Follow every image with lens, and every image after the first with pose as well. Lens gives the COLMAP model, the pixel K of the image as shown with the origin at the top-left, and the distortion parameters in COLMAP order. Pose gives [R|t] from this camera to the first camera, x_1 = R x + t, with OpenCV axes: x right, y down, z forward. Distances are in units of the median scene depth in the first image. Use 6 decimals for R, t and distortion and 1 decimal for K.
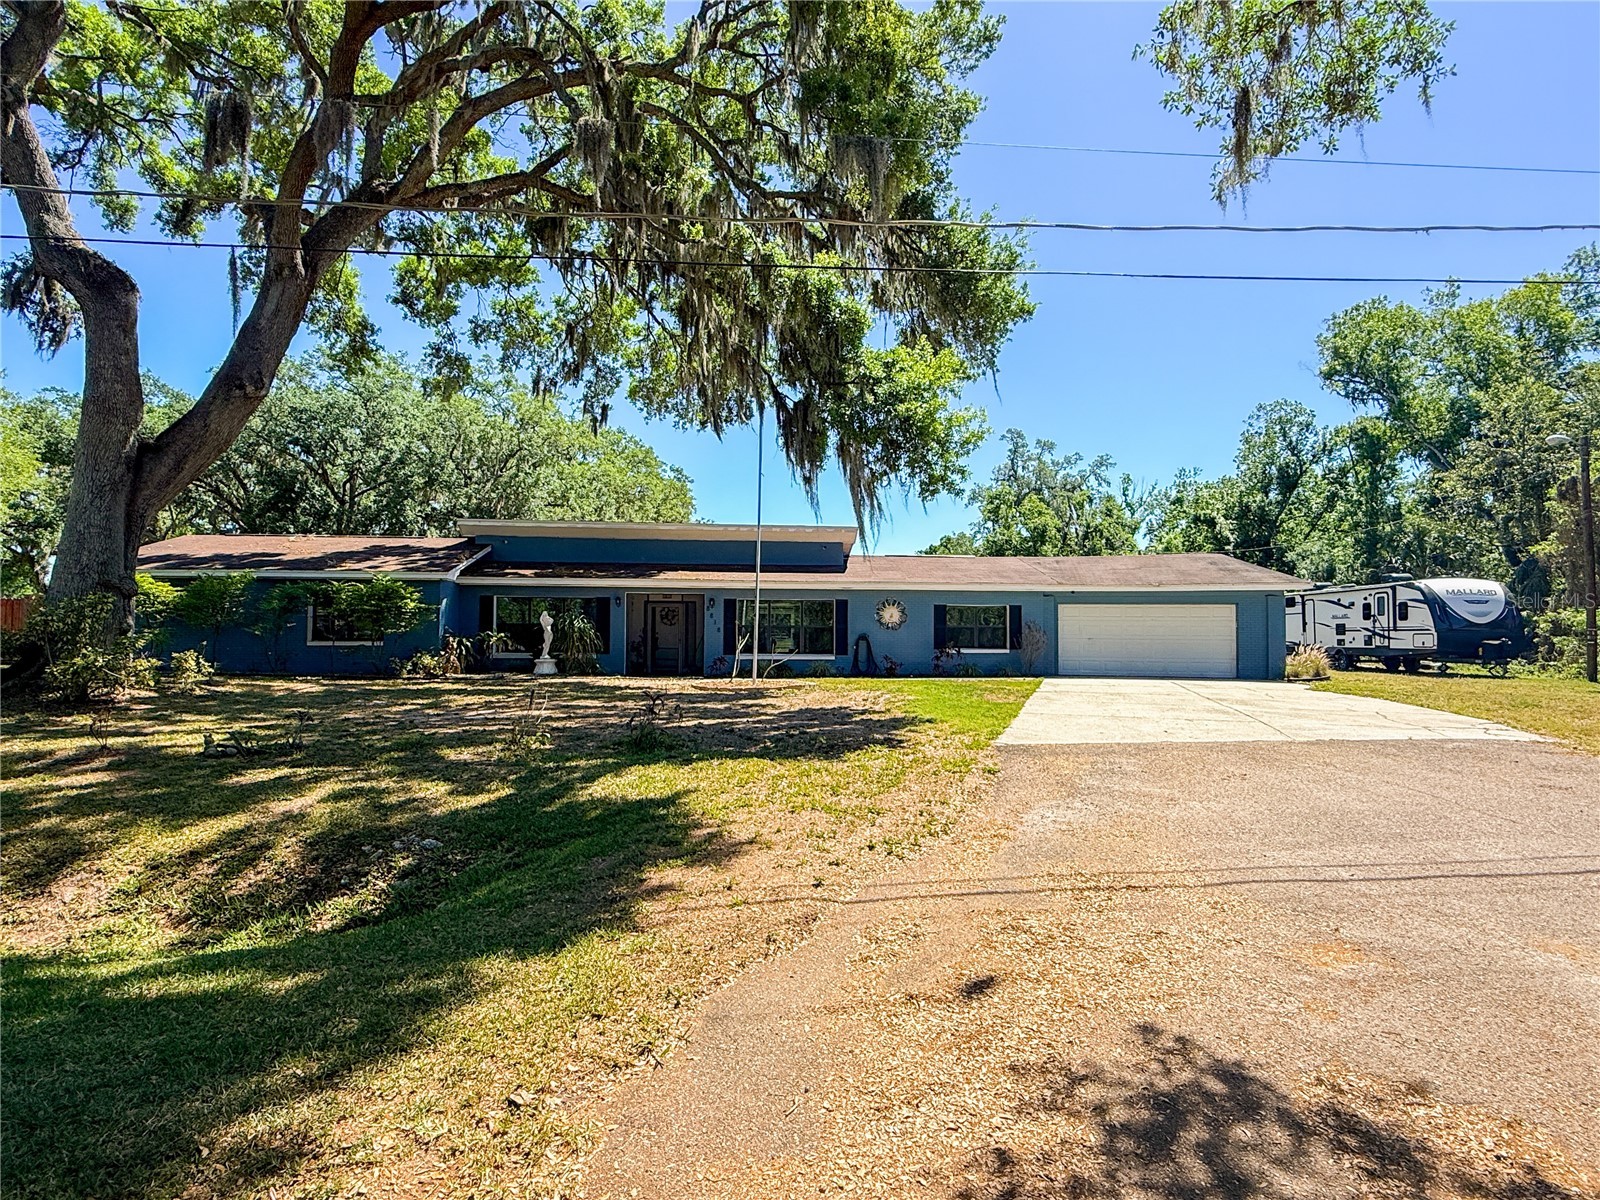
lens RADIAL K [[850.6, 0, 798.5], [0, 850.6, 609.0], [0, 0, 1]] dist [-0.003069, -0.000858]
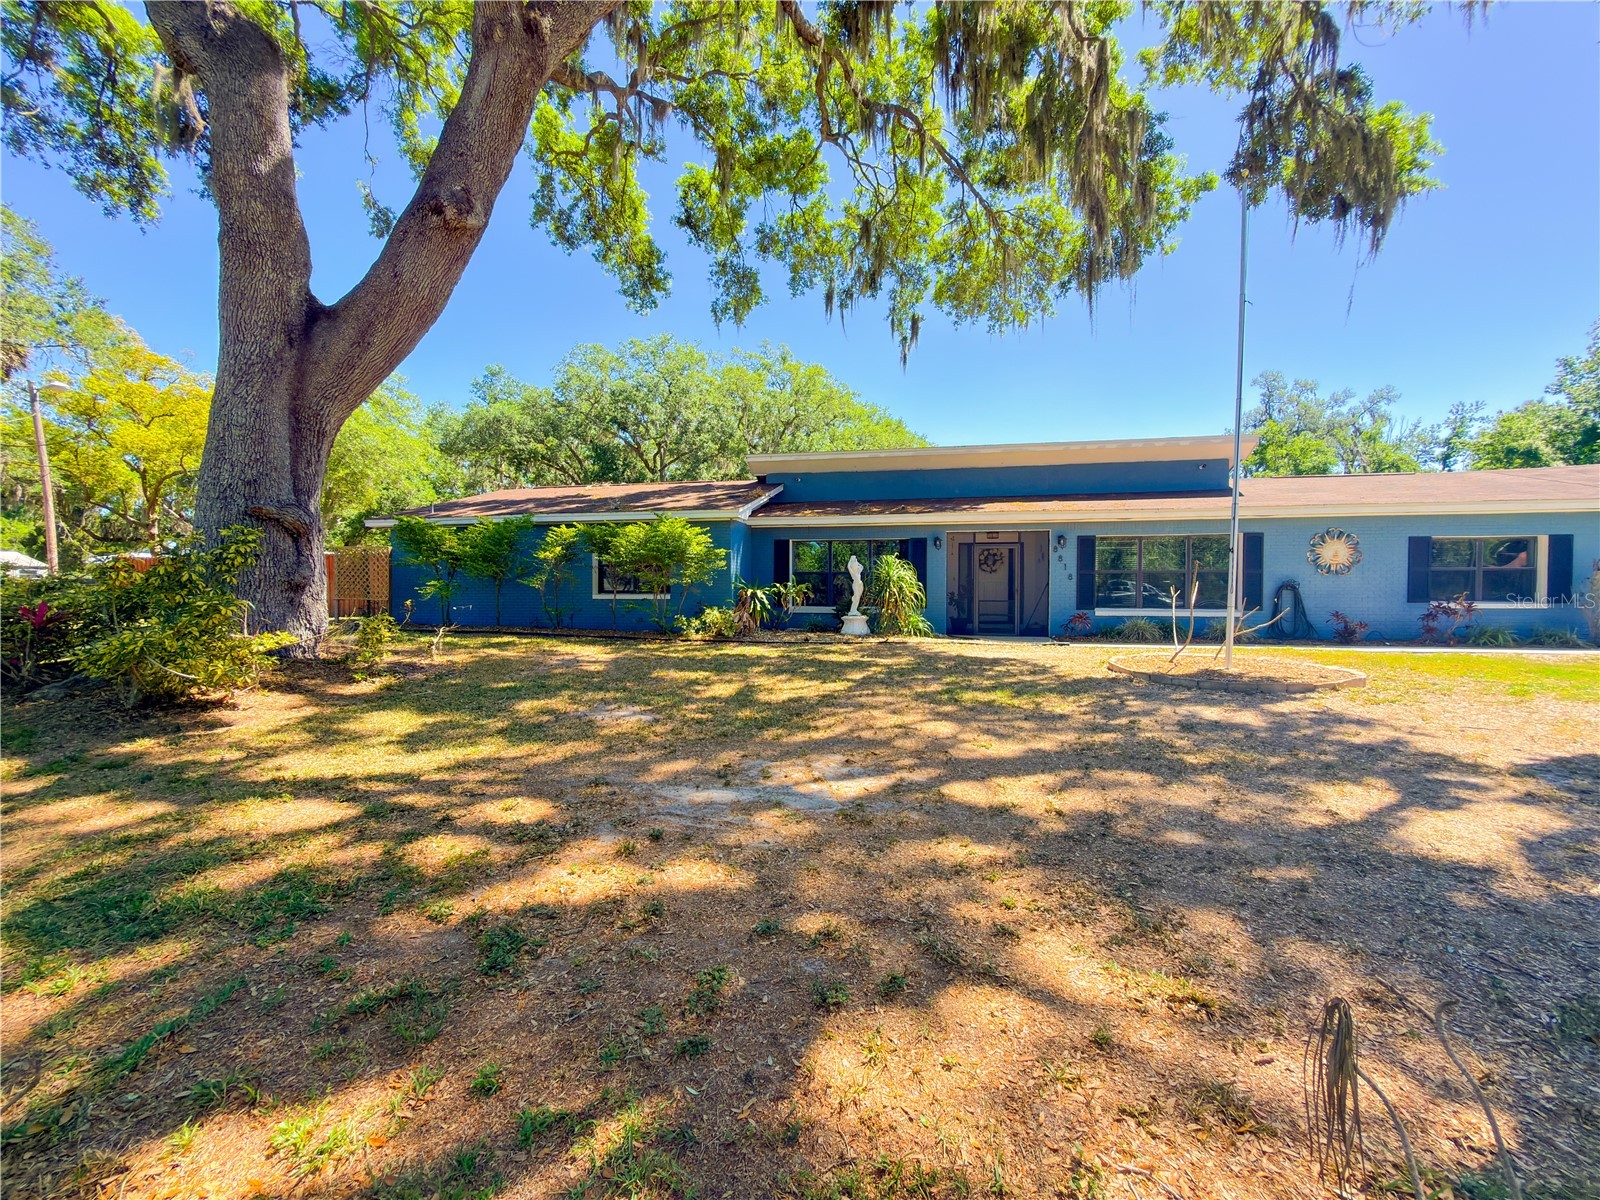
lens RADIAL K [[642.7, 0, 798.2], [0, 642.7, 599.3], [0, 0, 1]] dist [0.000580, 0.000068]
pose [[0.955425, 0.000474, -0.295234, -0.153752], [0.016057, 0.998435, 0.053565, 0.009590], [0.294798, -0.055918, 0.953922, 0.370553]]
